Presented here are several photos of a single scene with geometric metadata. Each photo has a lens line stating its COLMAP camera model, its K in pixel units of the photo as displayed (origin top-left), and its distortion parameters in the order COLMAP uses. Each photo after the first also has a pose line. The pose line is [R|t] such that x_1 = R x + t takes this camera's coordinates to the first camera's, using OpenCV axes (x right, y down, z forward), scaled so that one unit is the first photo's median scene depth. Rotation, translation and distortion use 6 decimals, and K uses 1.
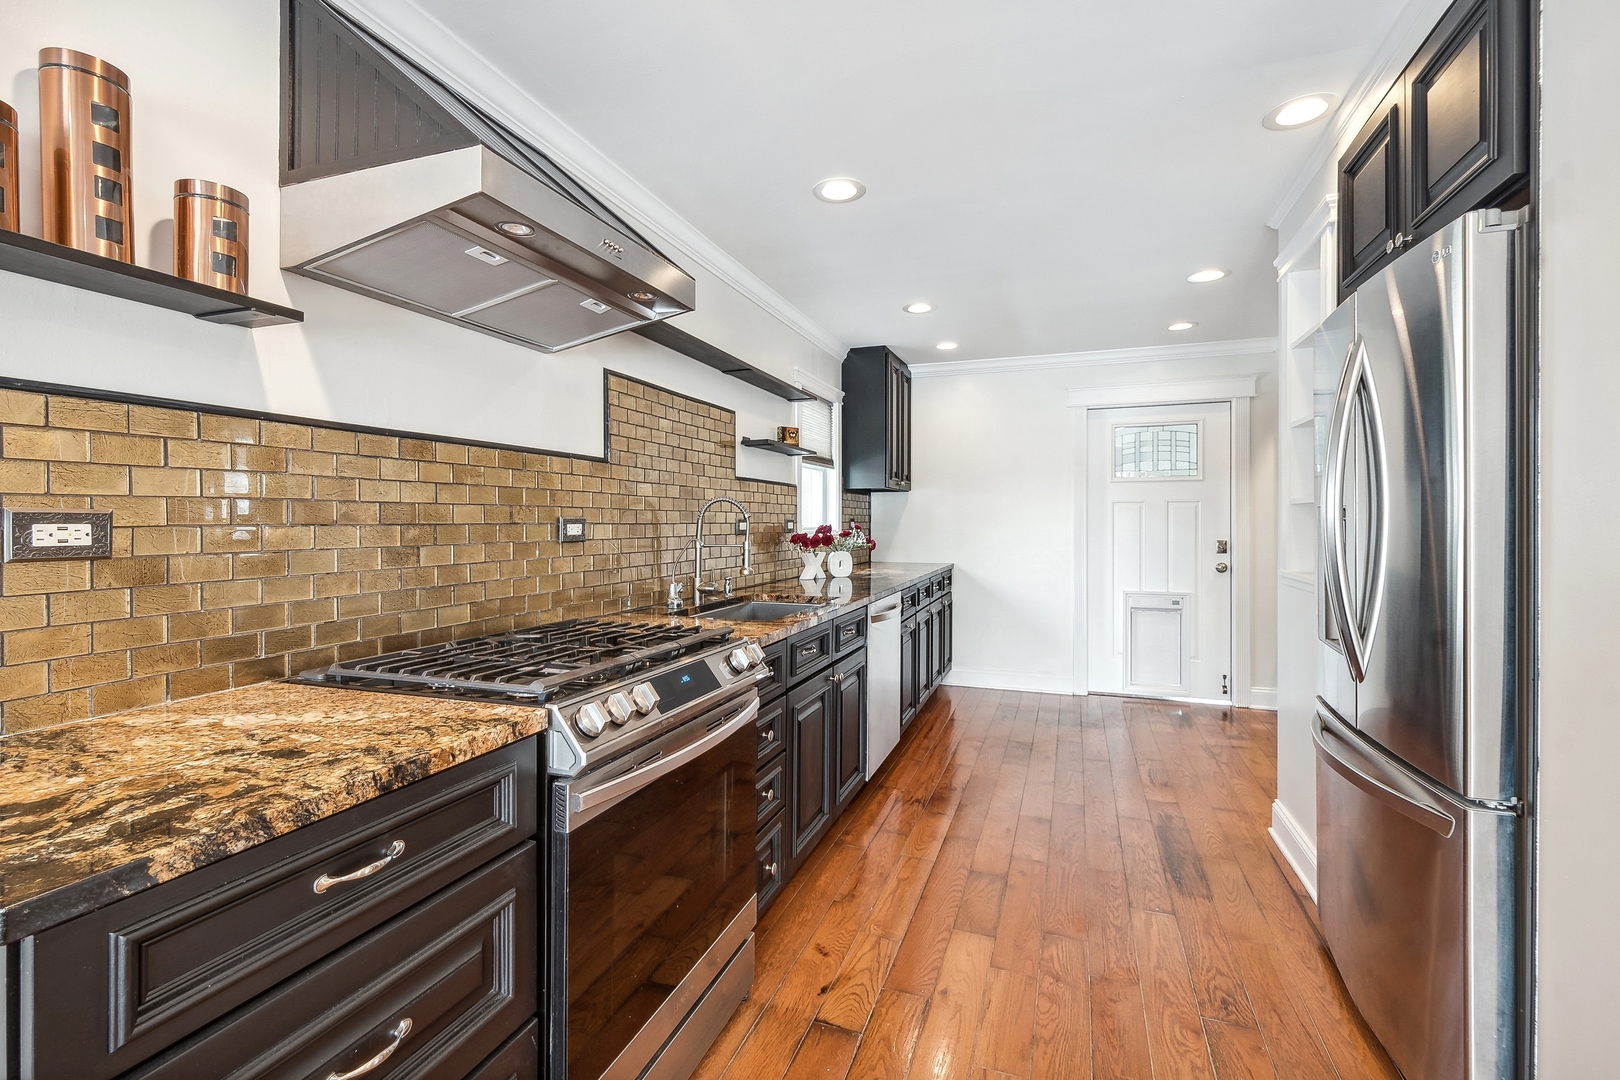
lens RADIAL K [[715.3, 0, 802.1], [0, 715.3, 523.3], [0, 0, 1]] dist [0.011008, -0.001647]
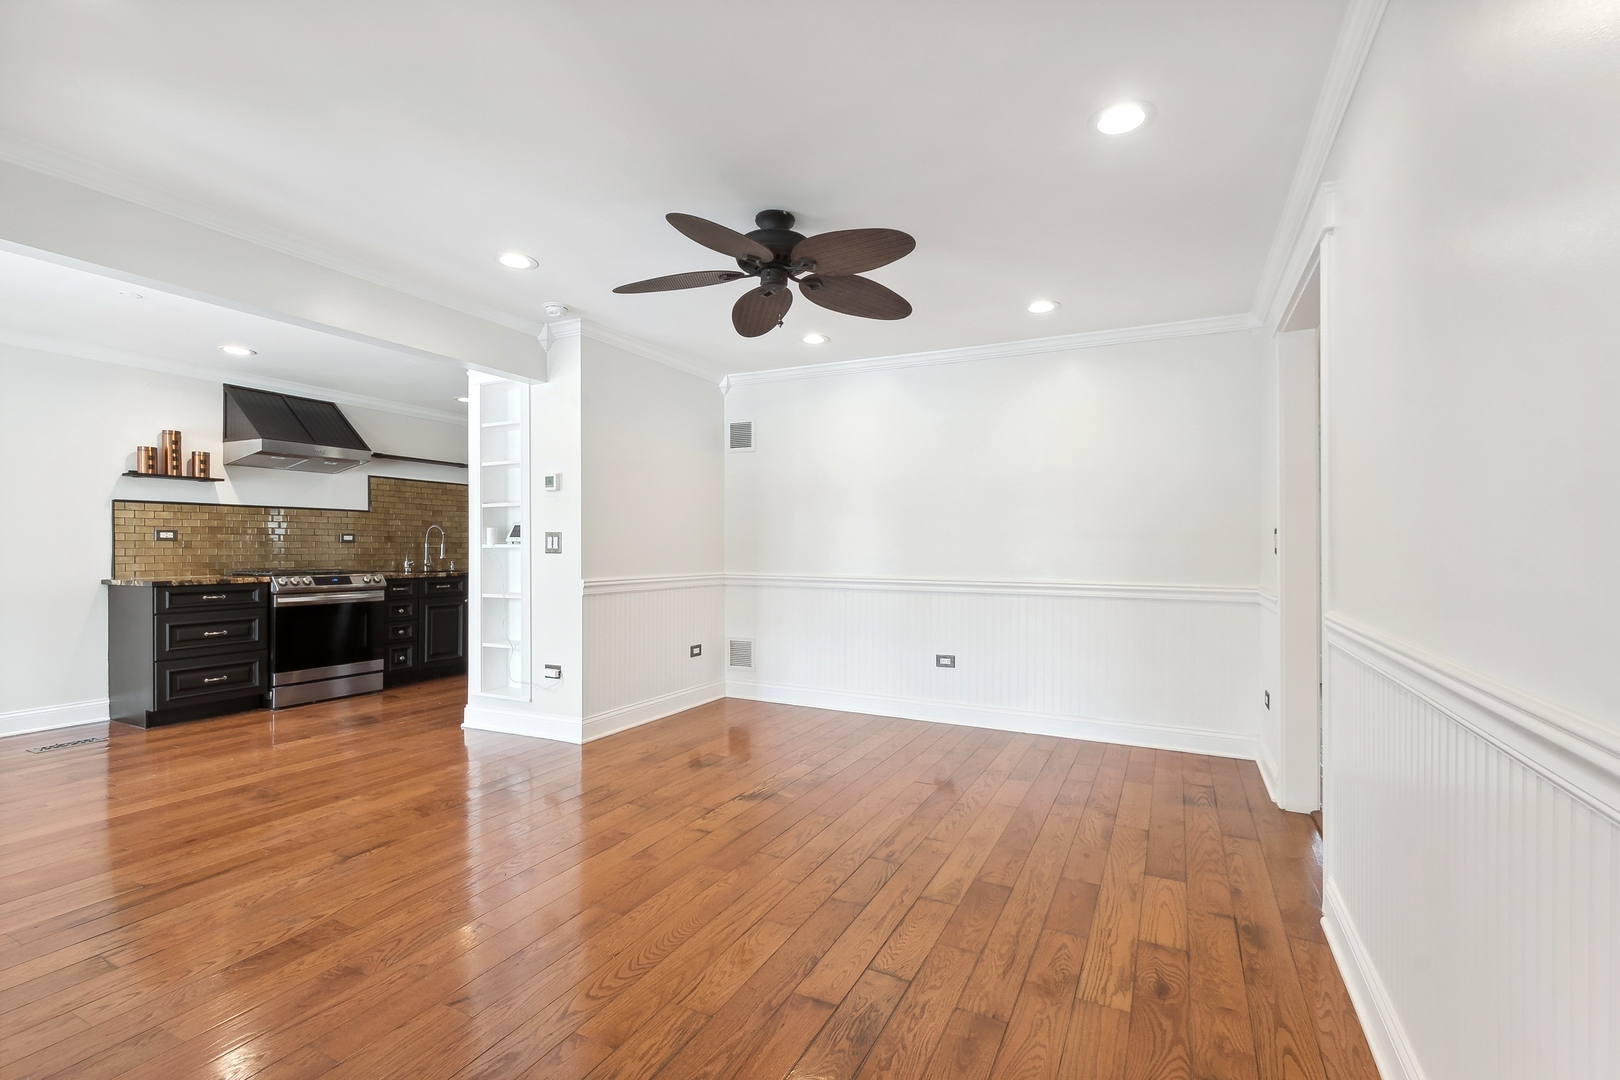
lens RADIAL K [[715.3, 0, 812.1], [0, 715.3, 550.8], [0, 0, 1]] dist [0.011008, -0.001647]
pose [[0.993931, 0.007651, -0.109743, 3.208283], [-0.007103, 0.999960, 0.005382, 0.057299], [0.109780, -0.004570, 0.993945, -2.797199]]
